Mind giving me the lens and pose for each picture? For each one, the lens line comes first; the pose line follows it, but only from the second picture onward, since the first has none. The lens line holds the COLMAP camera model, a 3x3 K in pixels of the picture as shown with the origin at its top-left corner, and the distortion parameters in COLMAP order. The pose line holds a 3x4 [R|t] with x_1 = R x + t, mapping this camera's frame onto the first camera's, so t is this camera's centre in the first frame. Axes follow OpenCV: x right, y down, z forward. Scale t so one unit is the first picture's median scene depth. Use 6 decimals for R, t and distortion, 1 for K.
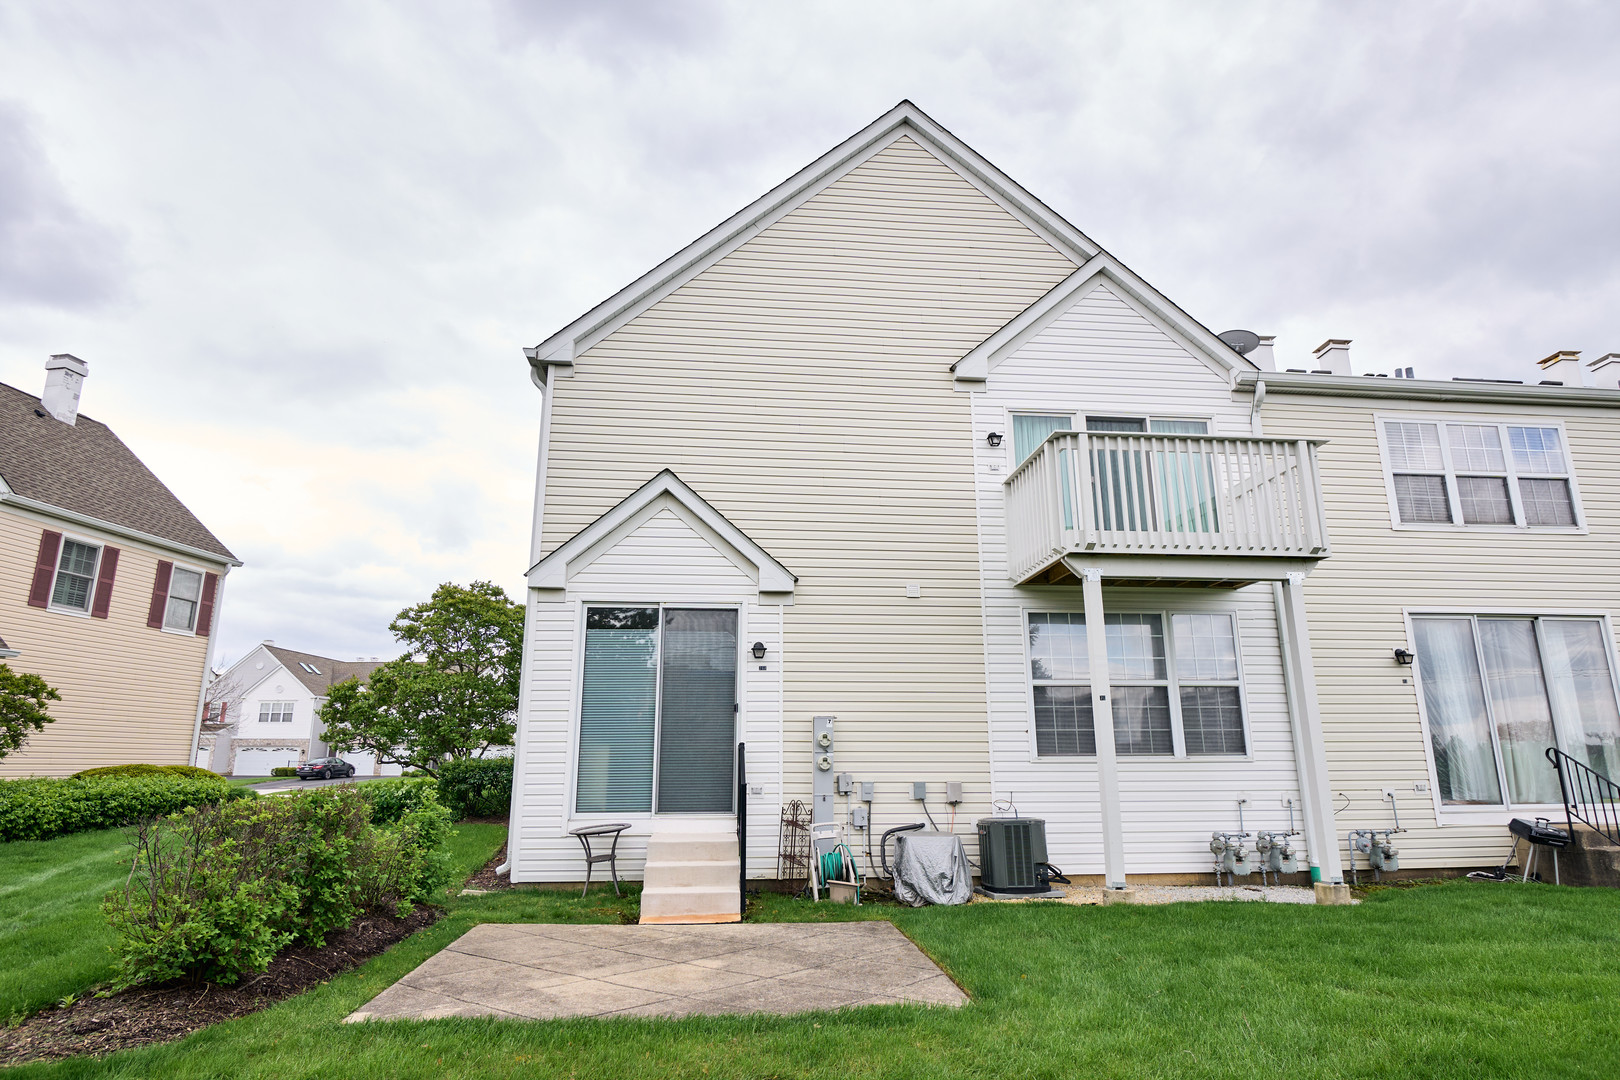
lens RADIAL K [[867.3, 0, 810.0], [0, 867.3, 540.0], [0, 0, 1]] dist [-0.015484, -0.000764]
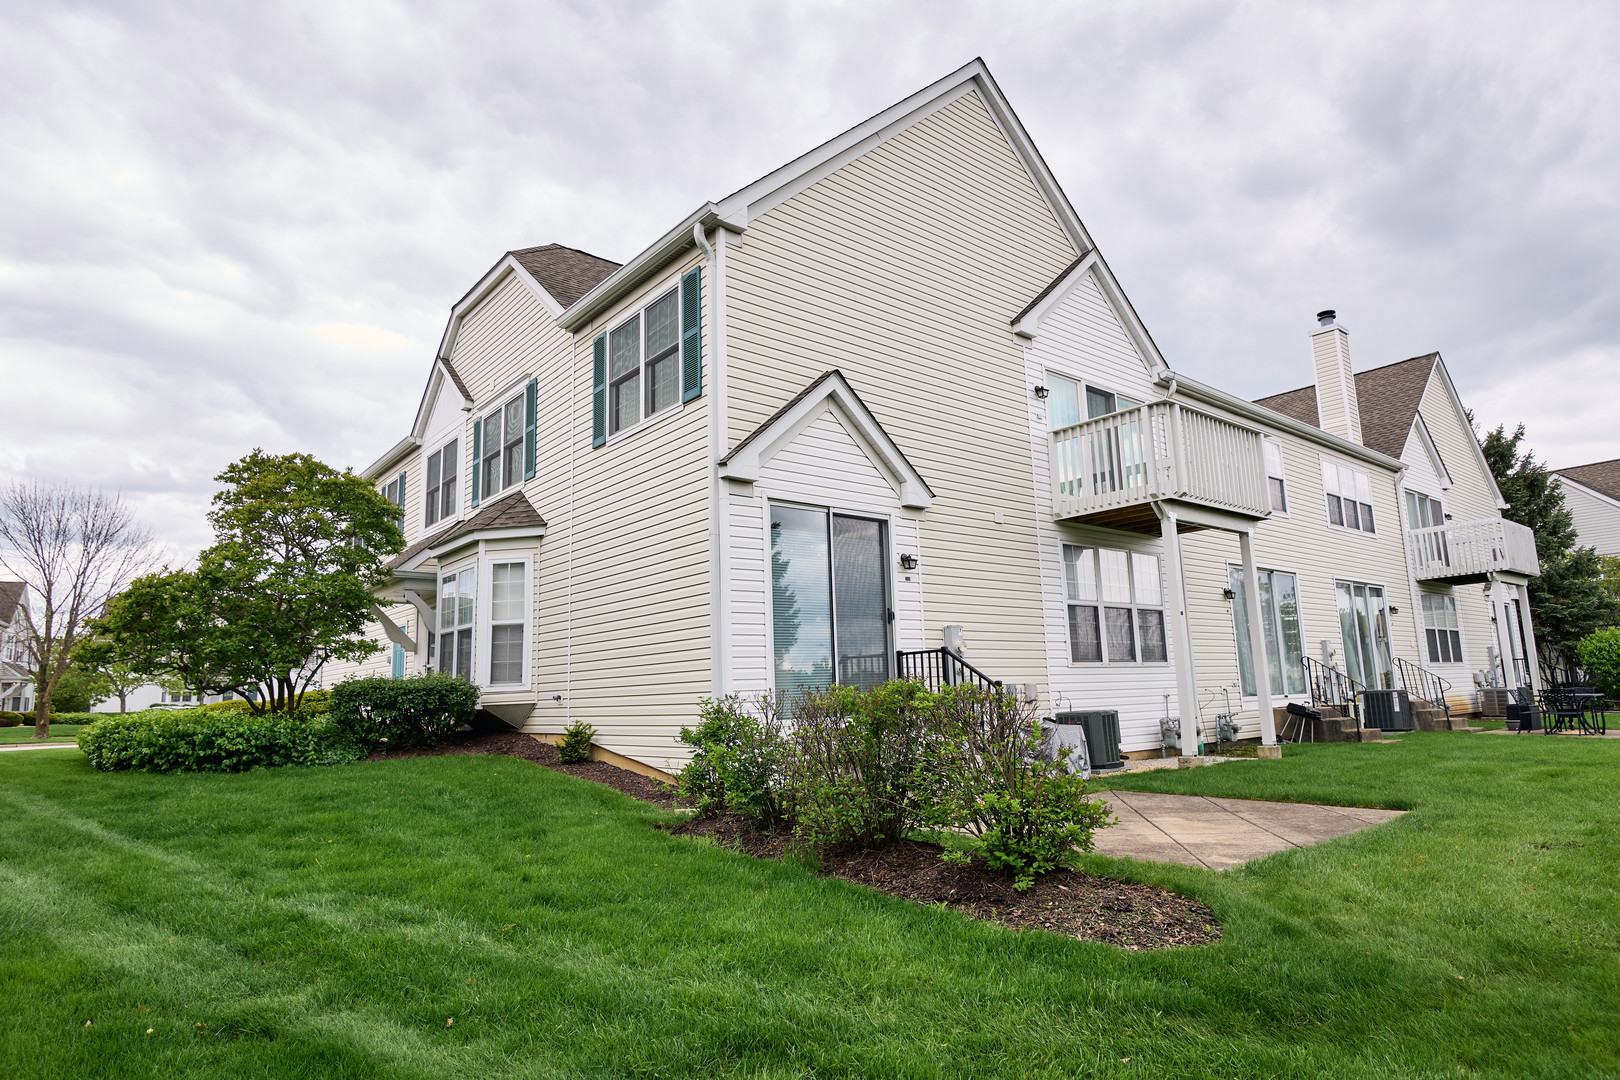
lens RADIAL K [[867.3, 0, 810.0], [0, 867.3, 540.0], [0, 0, 1]] dist [-0.015484, -0.000764]
pose [[0.844051, 0.070895, 0.531556, -0.692135], [-0.110192, 0.993000, 0.042533, 0.068483], [-0.524820, -0.094473, 0.845955, 0.182994]]
